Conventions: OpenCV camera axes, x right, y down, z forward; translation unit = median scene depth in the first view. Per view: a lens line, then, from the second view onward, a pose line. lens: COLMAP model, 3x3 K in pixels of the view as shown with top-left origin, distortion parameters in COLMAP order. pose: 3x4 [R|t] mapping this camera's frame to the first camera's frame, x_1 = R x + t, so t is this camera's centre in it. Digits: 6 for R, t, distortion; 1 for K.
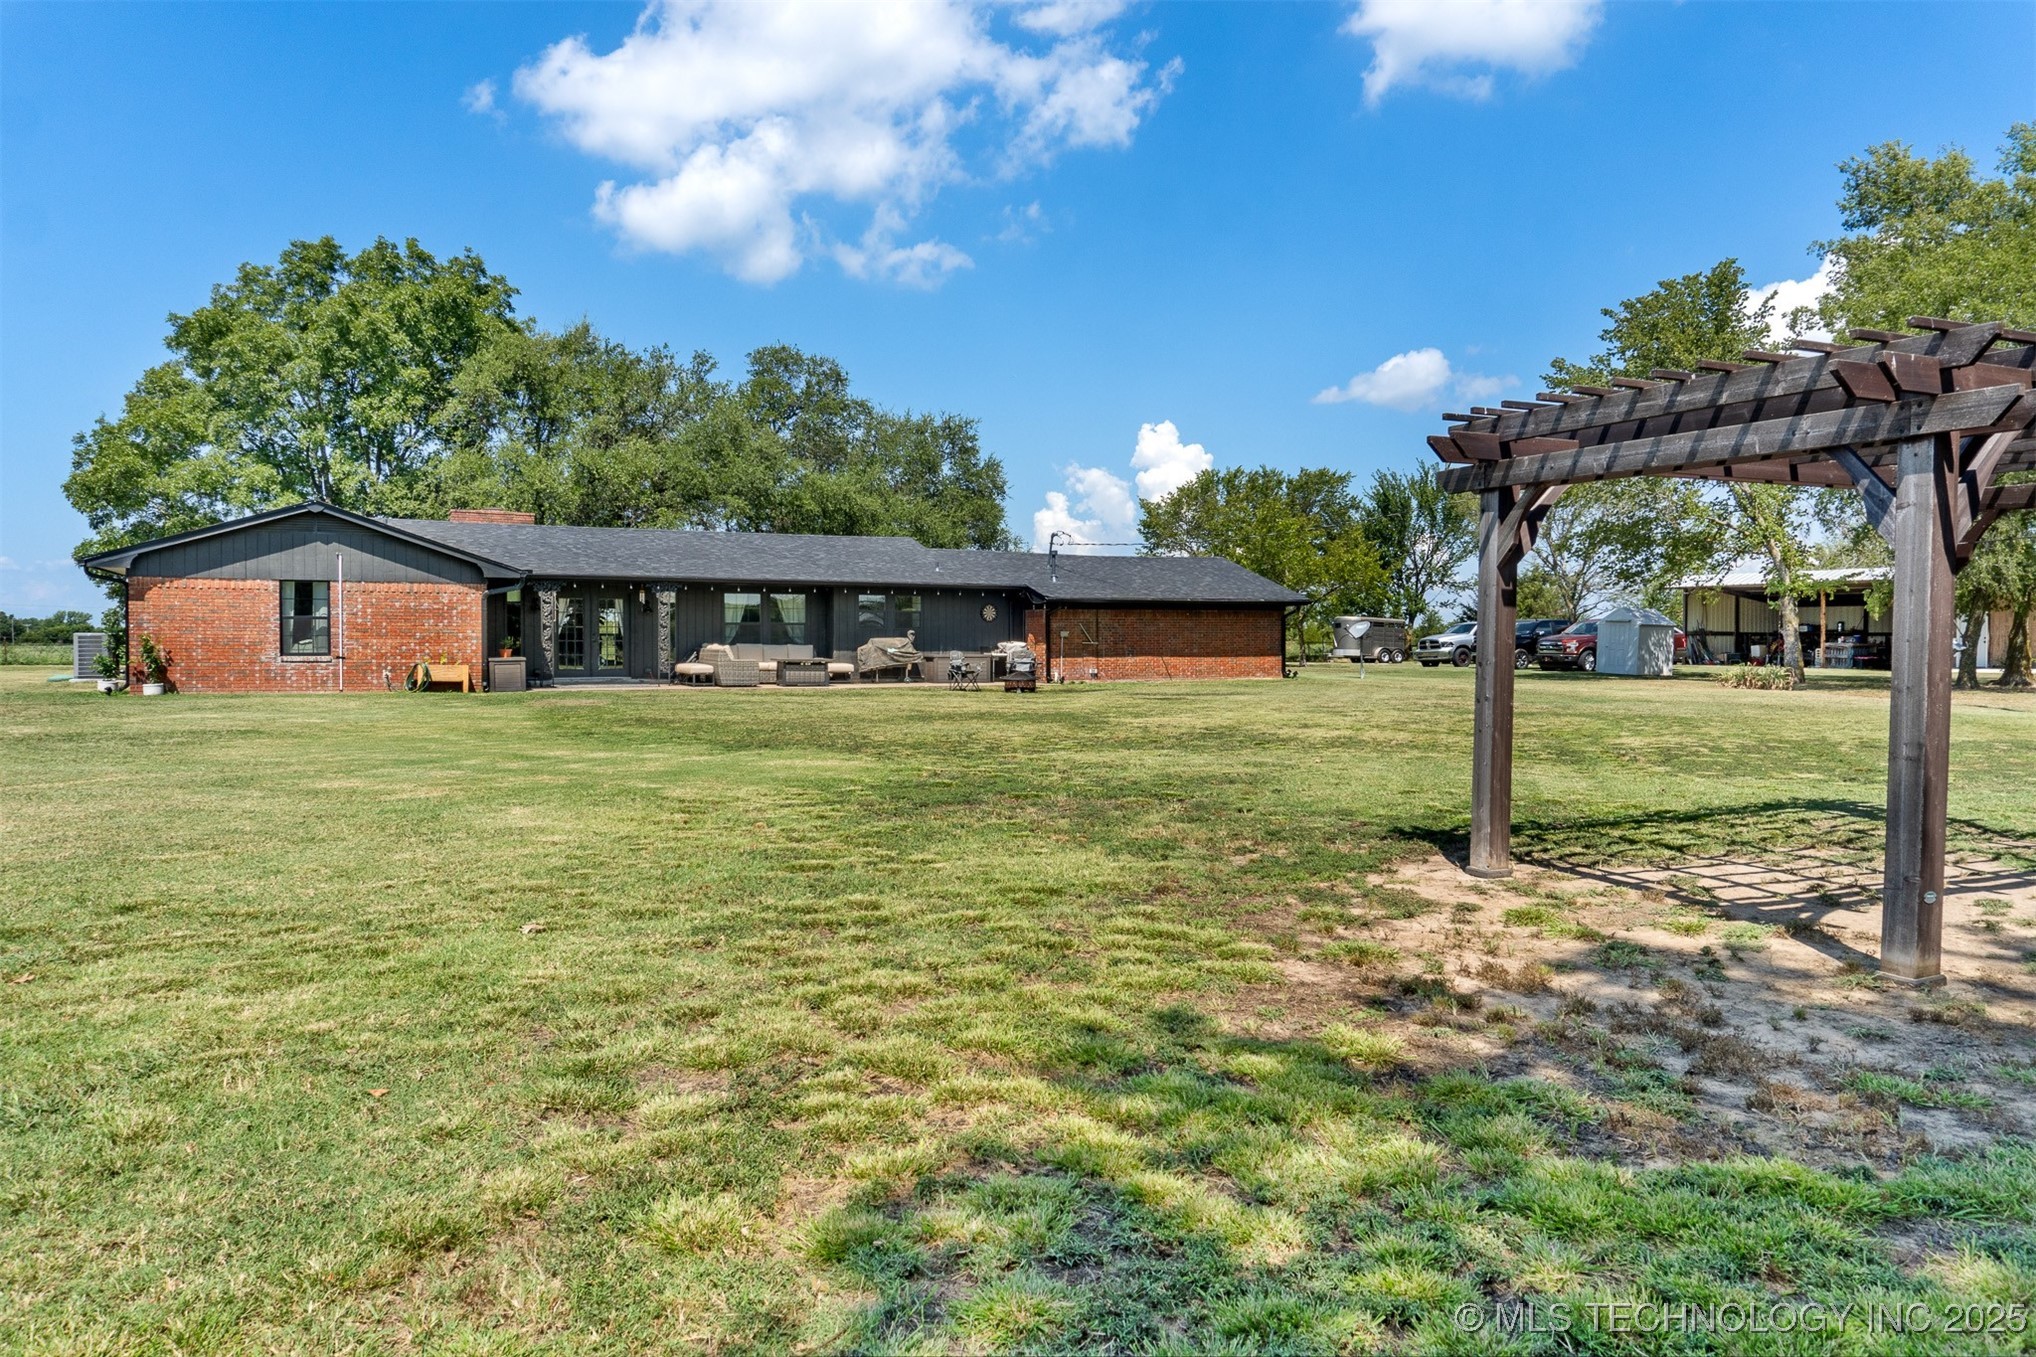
lens RADIAL K [[1375.2, 0, 1024.1], [0, 1375.2, 678.2], [0, 0, 1]] dist [-0.012076, -0.011100]
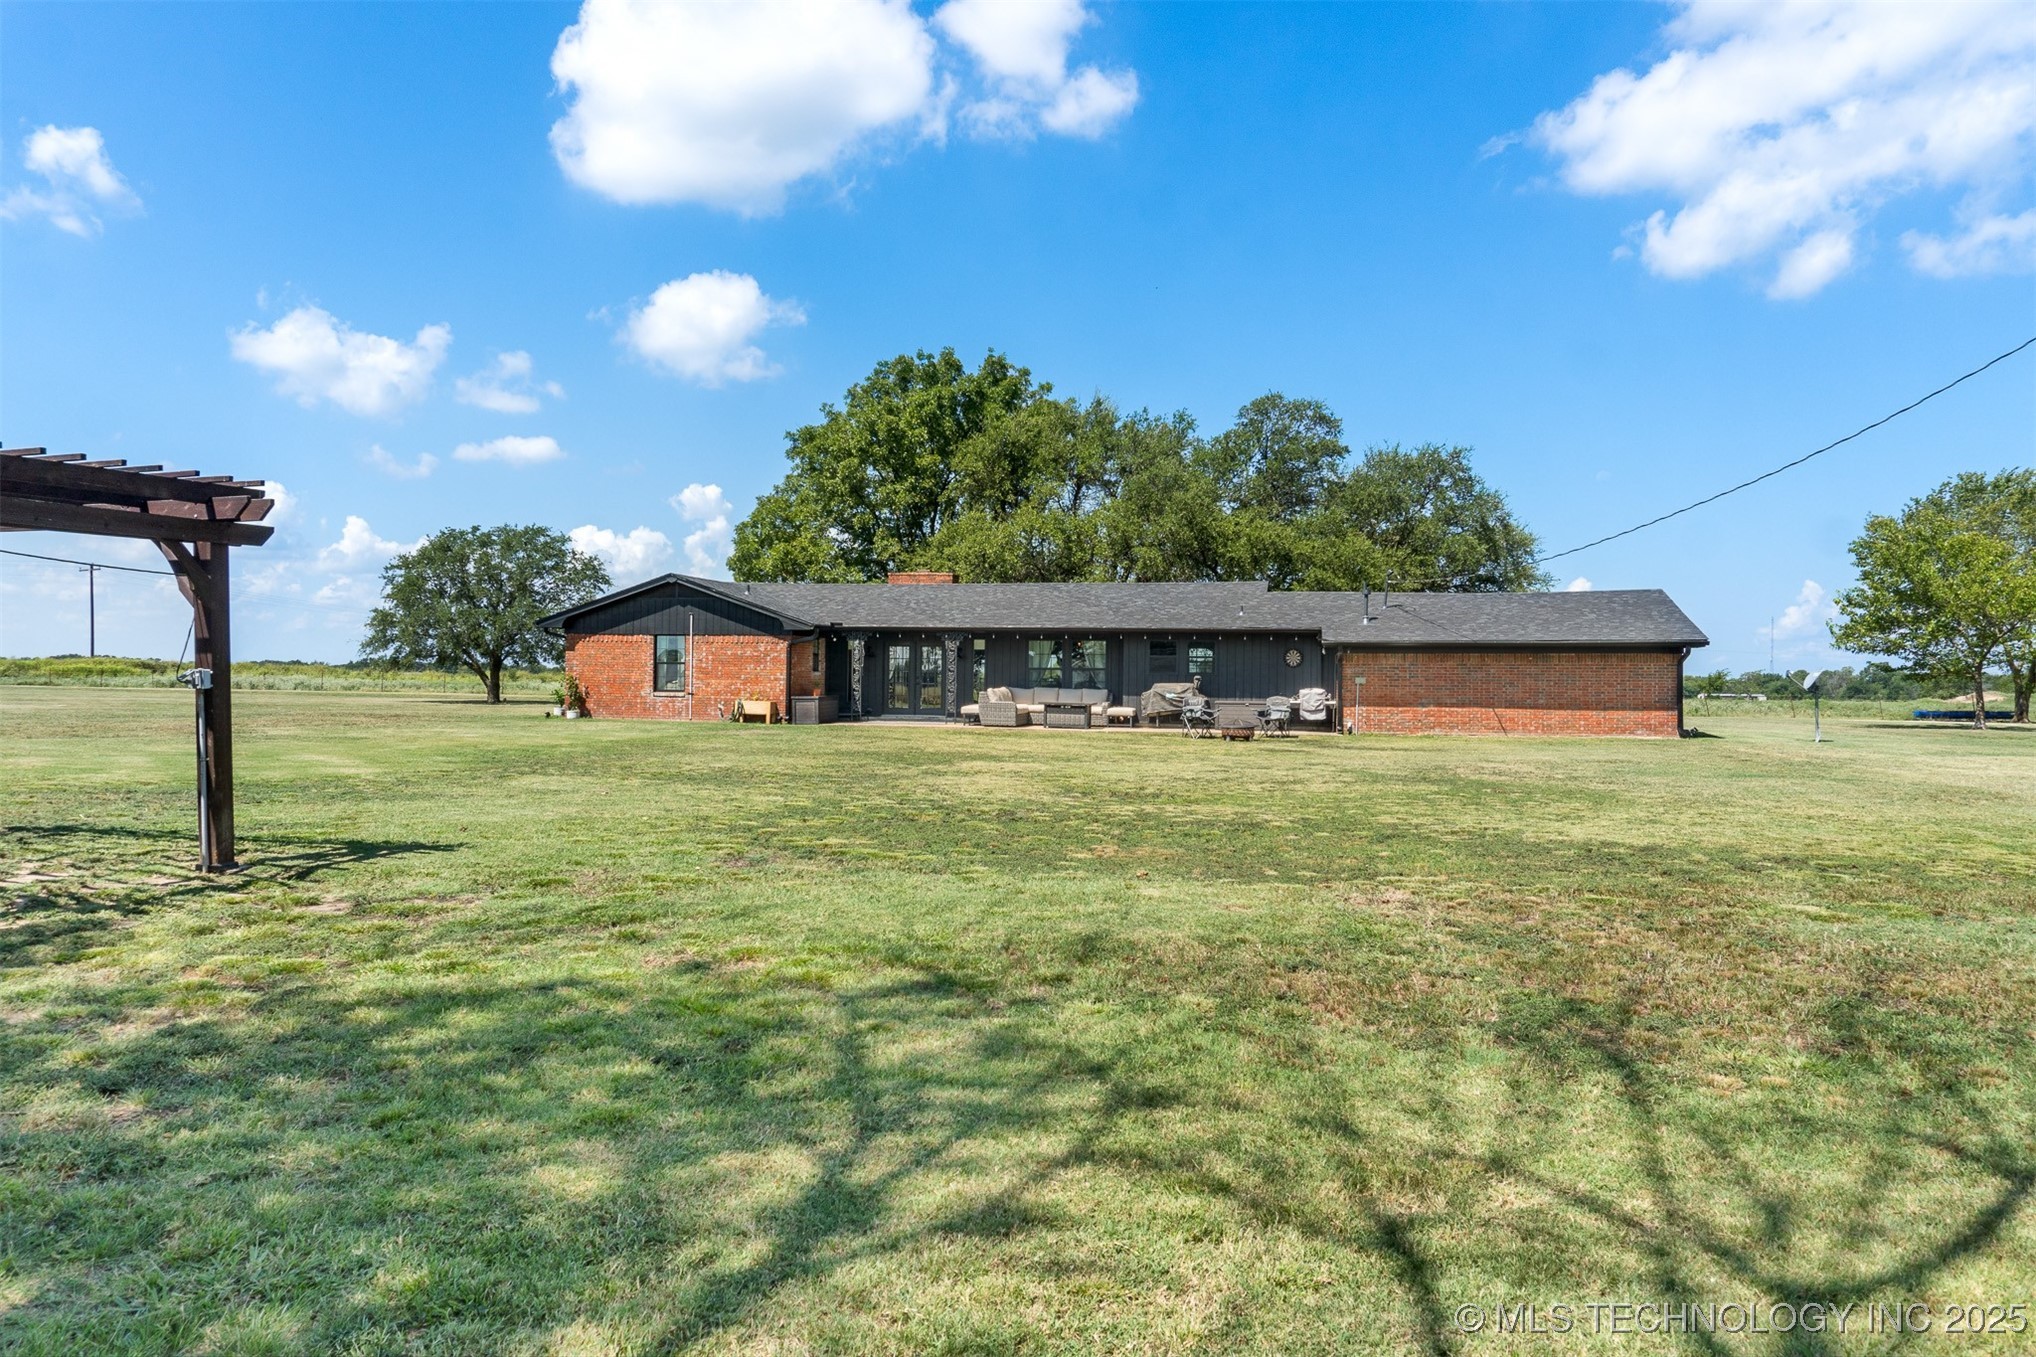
lens RADIAL K [[1375.2, 0, 1018.9], [0, 1375.2, 680.3], [0, 0, 1]] dist [-0.012076, -0.011100]
pose [[0.770959, 0.005733, -0.636860, 0.455767], [-0.027939, 0.999301, -0.024827, -0.003436], [0.636272, 0.036933, 0.770580, 0.157939]]
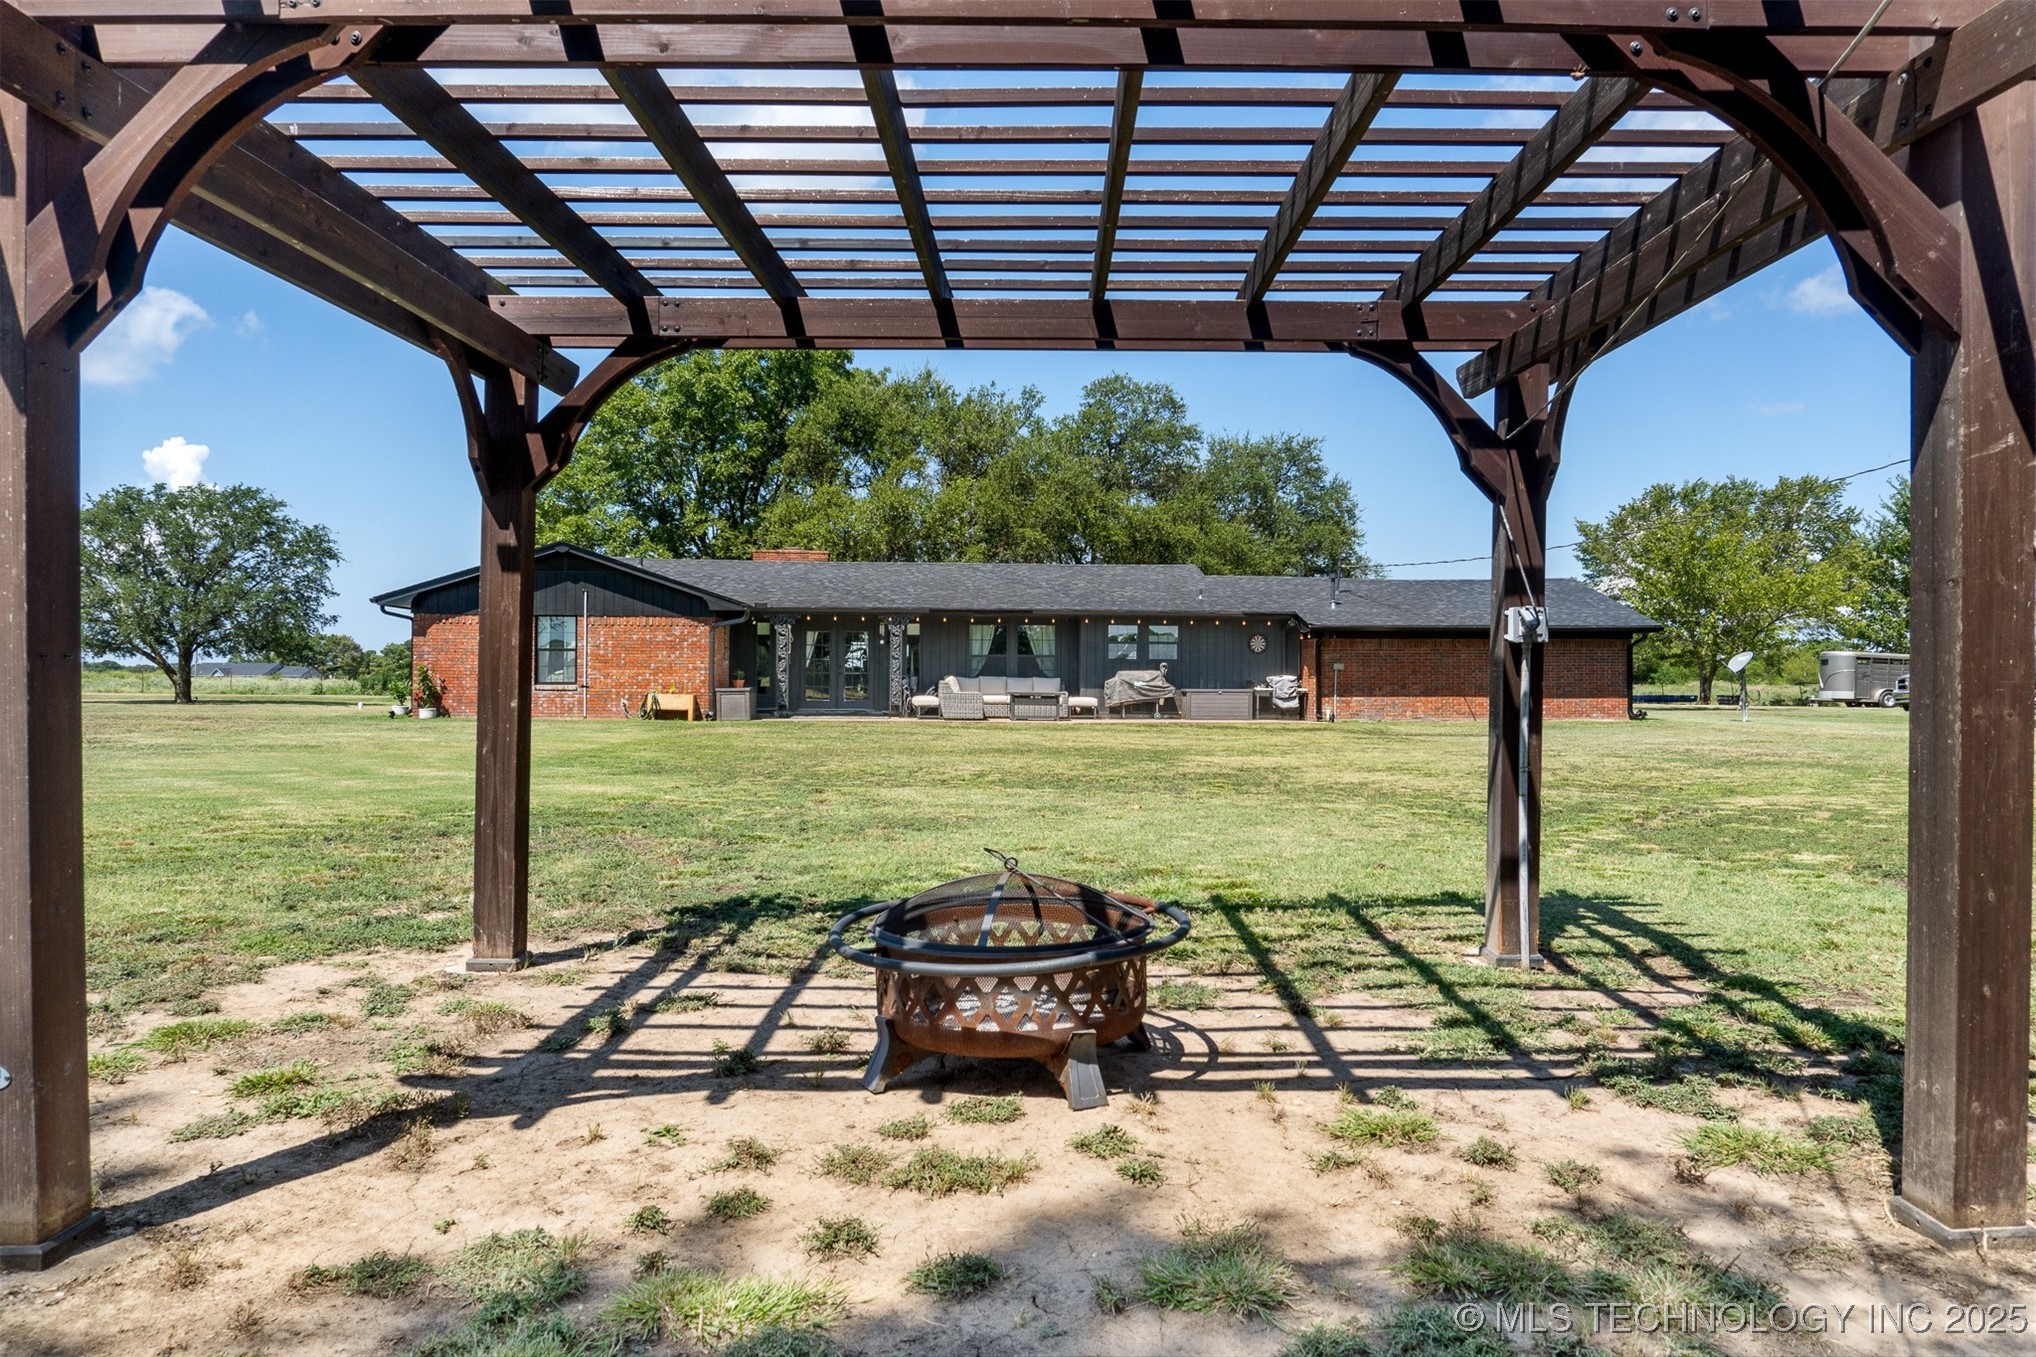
lens RADIAL K [[1375.2, 0, 1015.0], [0, 1375.2, 671.1], [0, 0, 1]] dist [-0.012076, -0.011100]
pose [[0.925449, -0.000918, -0.378871, 0.179764], [-0.013343, 0.999298, -0.035012, 0.004893], [0.378637, 0.037457, 0.924787, 0.103594]]
